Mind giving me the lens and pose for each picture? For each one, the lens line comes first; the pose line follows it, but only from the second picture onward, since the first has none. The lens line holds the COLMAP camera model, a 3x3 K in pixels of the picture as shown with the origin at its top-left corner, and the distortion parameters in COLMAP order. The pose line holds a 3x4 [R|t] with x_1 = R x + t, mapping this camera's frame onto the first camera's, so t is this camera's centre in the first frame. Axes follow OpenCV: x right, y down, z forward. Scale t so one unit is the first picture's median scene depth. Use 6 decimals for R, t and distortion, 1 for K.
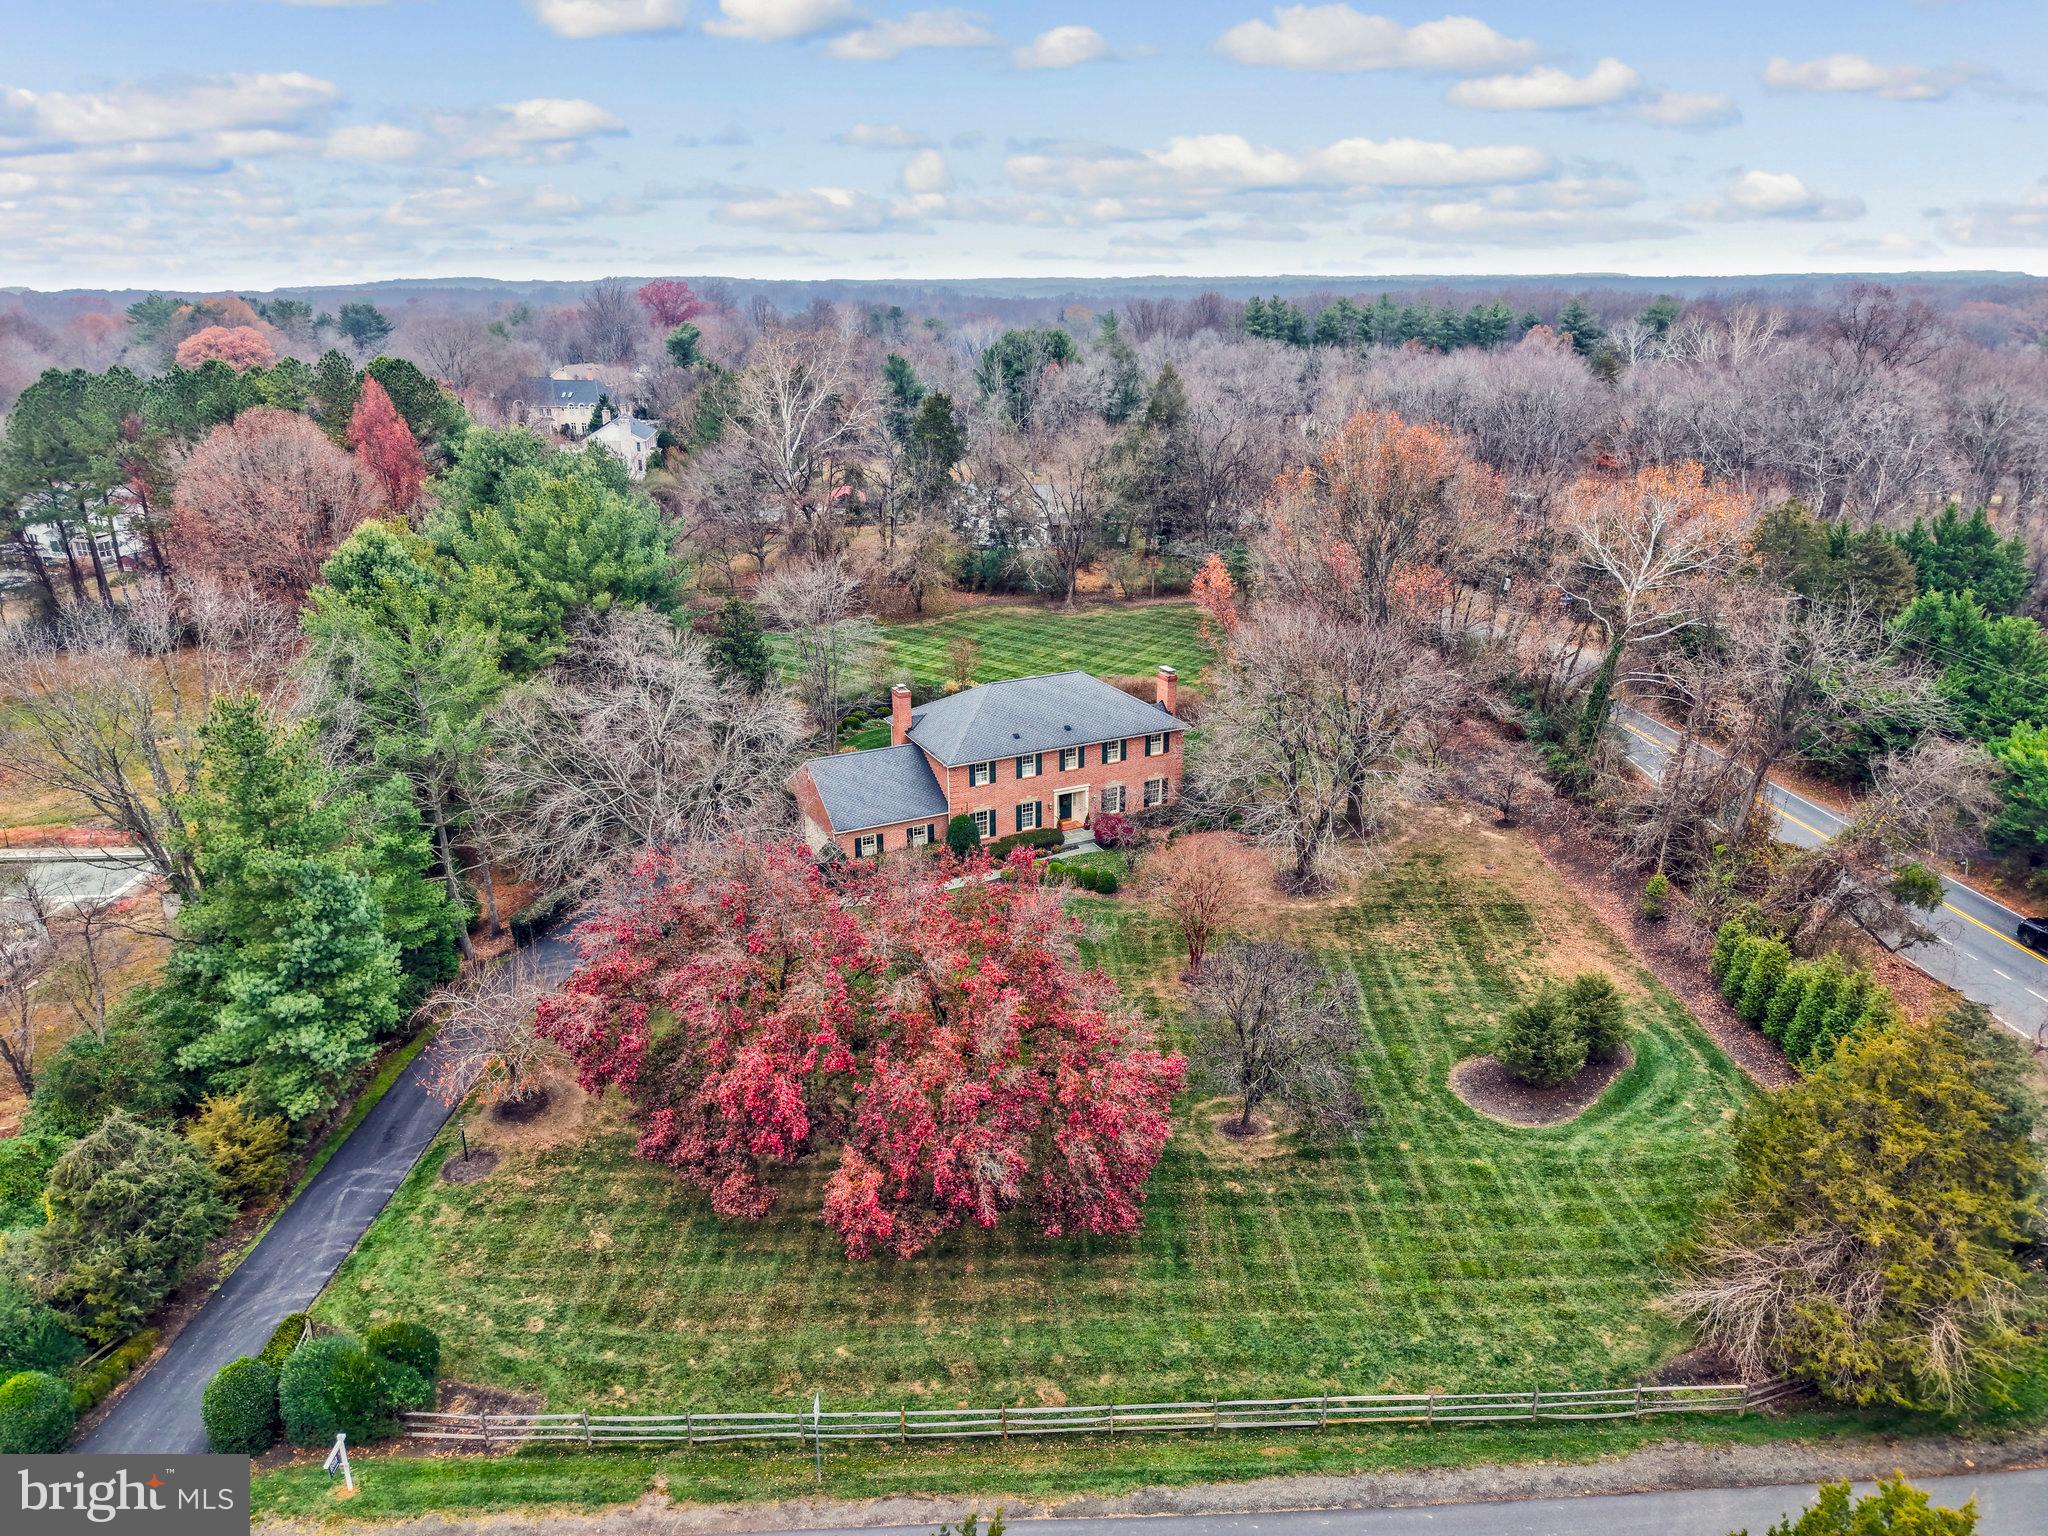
lens RADIAL K [[1380.2, 0, 1034.1], [0, 1380.2, 762.8], [0, 0, 1]] dist [0.017844, -0.020607]
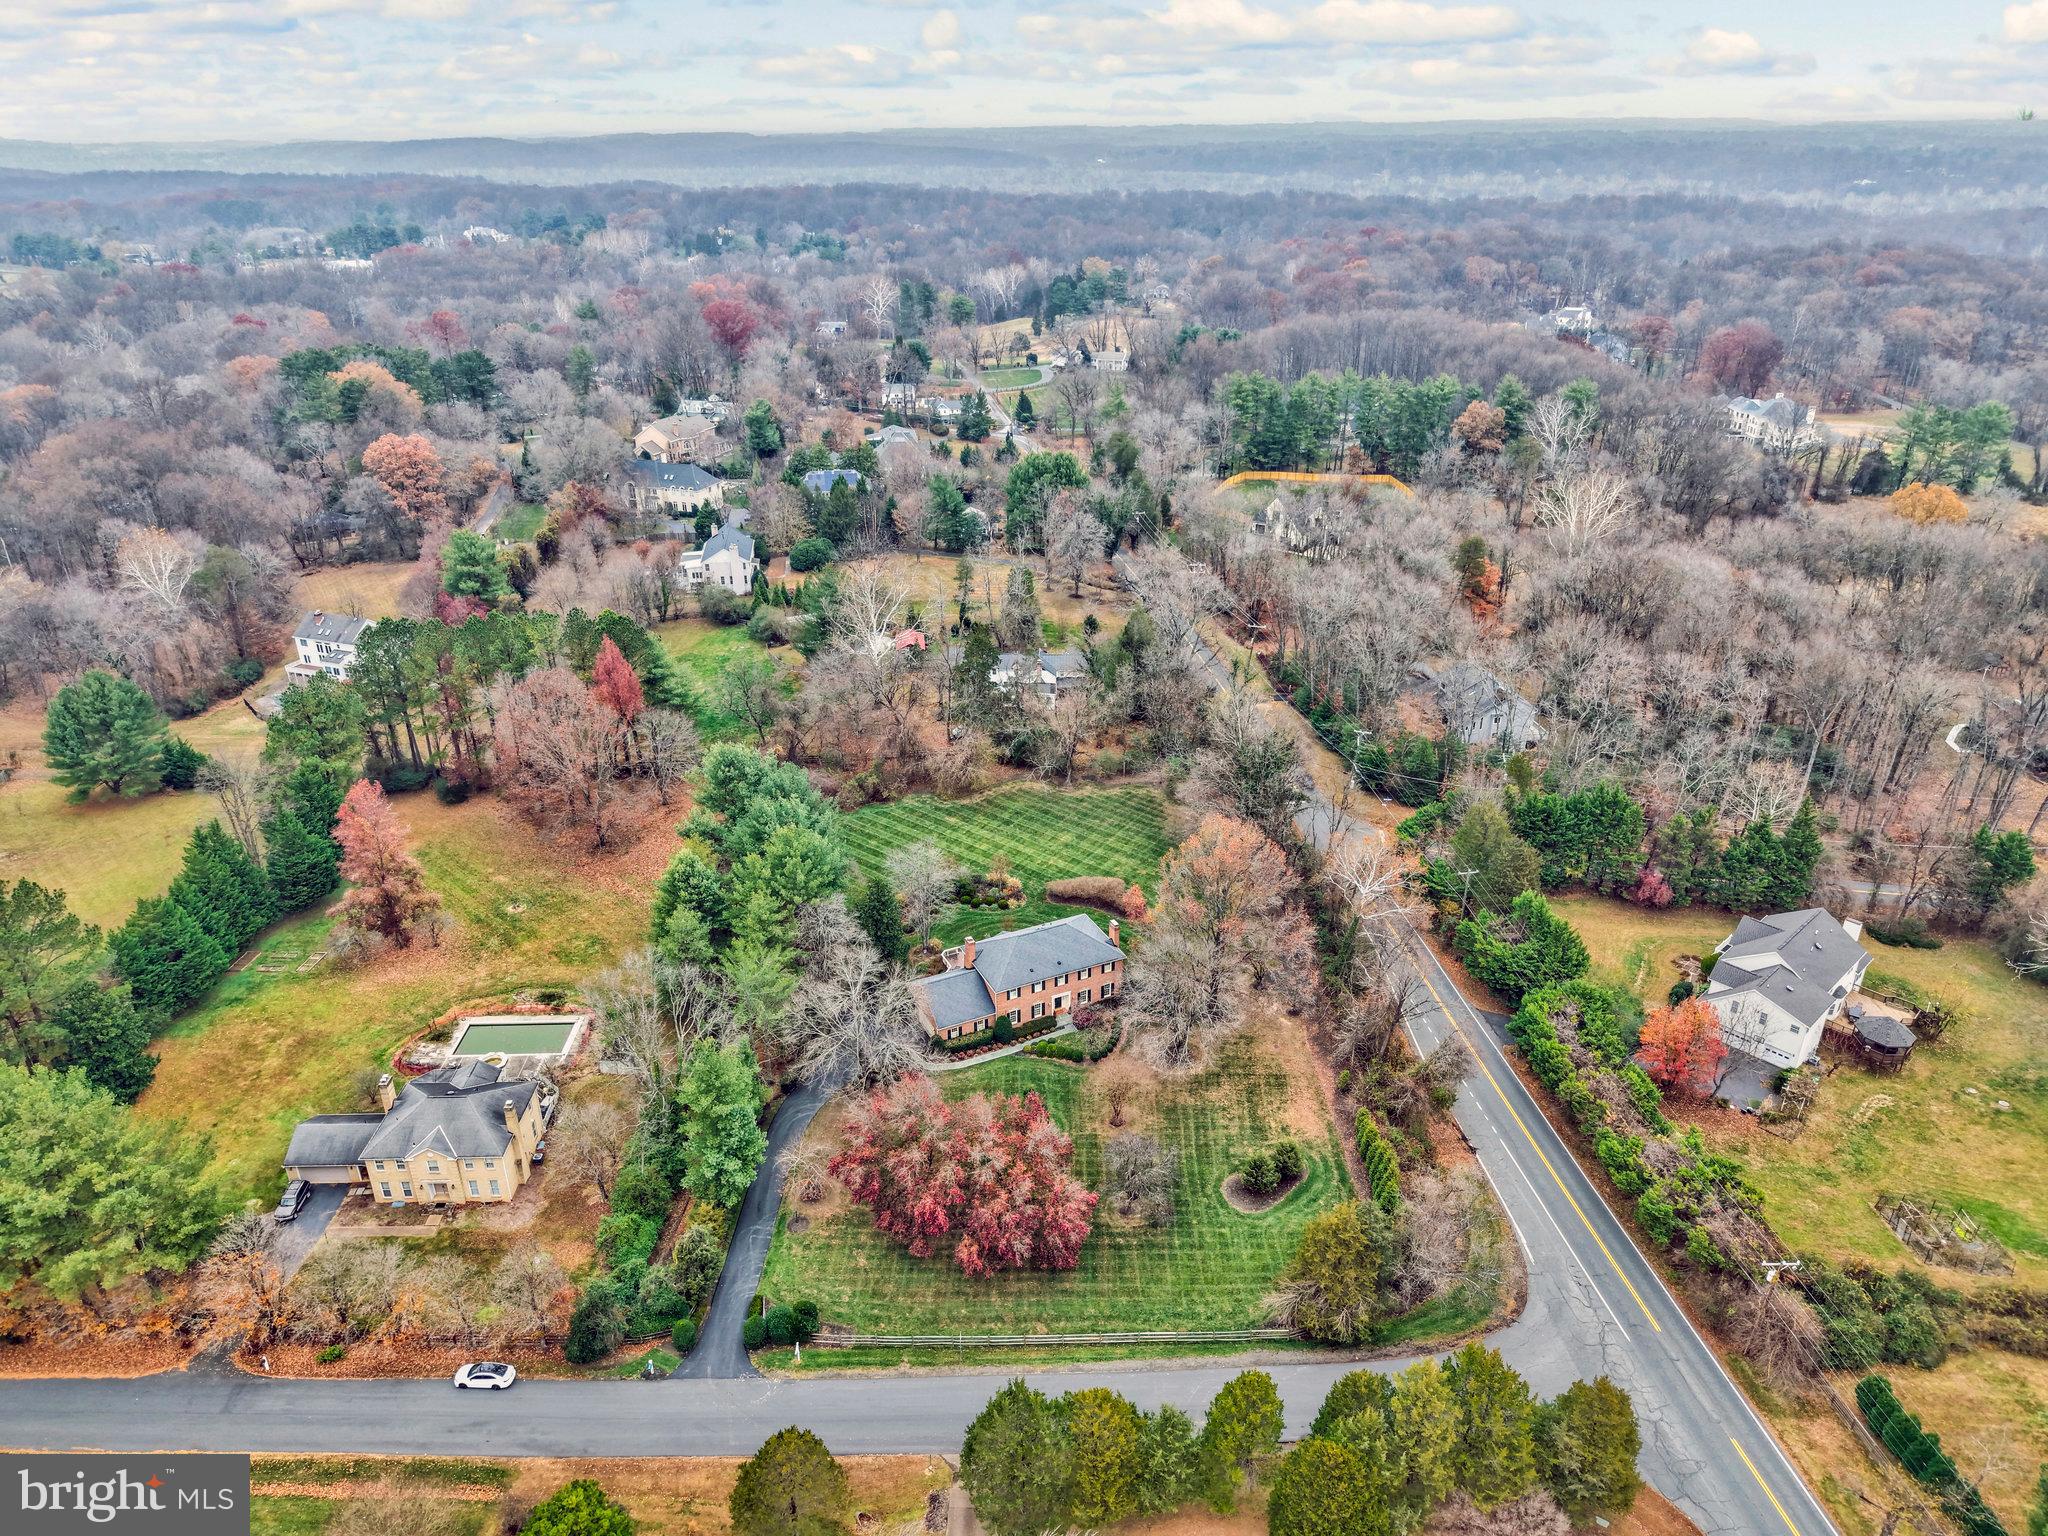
lens RADIAL K [[1414.0, 0, 1033.7], [0, 1414.0, 738.8], [0, 0, 1]] dist [0.091687, -0.261410]
pose [[0.999877, 0.004482, -0.015033, 0.027654], [-0.003047, 0.995557, 0.094108, -0.809730], [0.015388, -0.094050, 0.995449, -1.413858]]
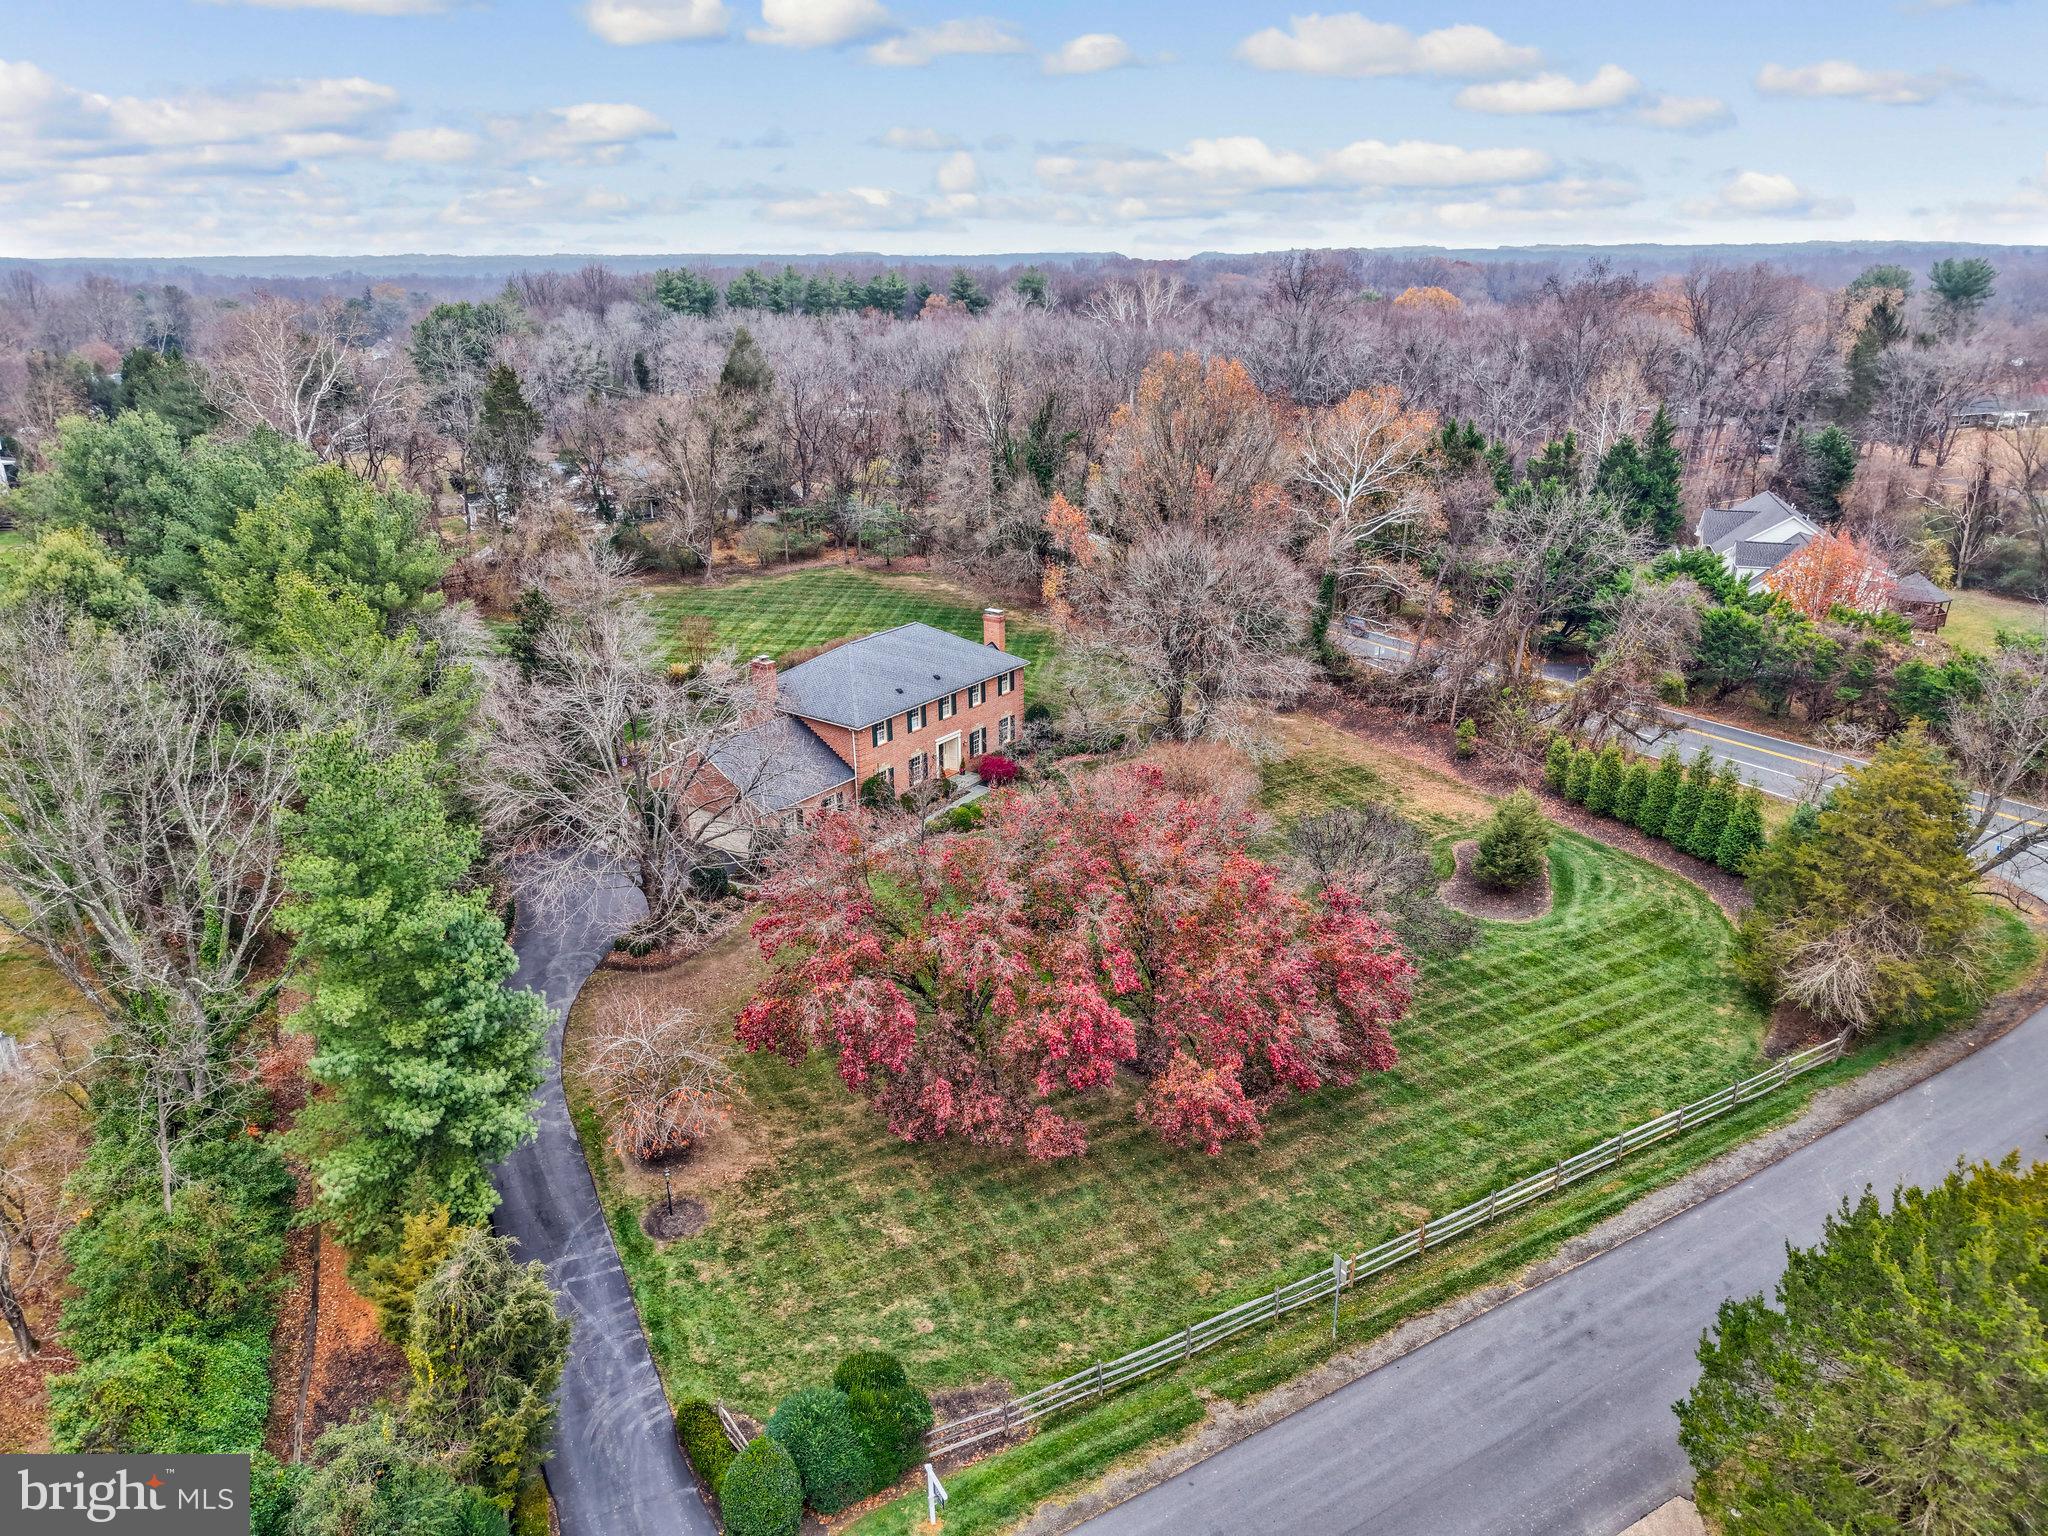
lens RADIAL K [[1380.2, 0, 1034.1], [0, 1380.2, 762.8], [0, 0, 1]] dist [0.017844, -0.020607]
pose [[0.882682, -0.163329, 0.440677, -0.581464], [0.157463, 0.986251, 0.050136, -0.004726], [-0.442807, 0.025136, 0.896265, 0.105646]]
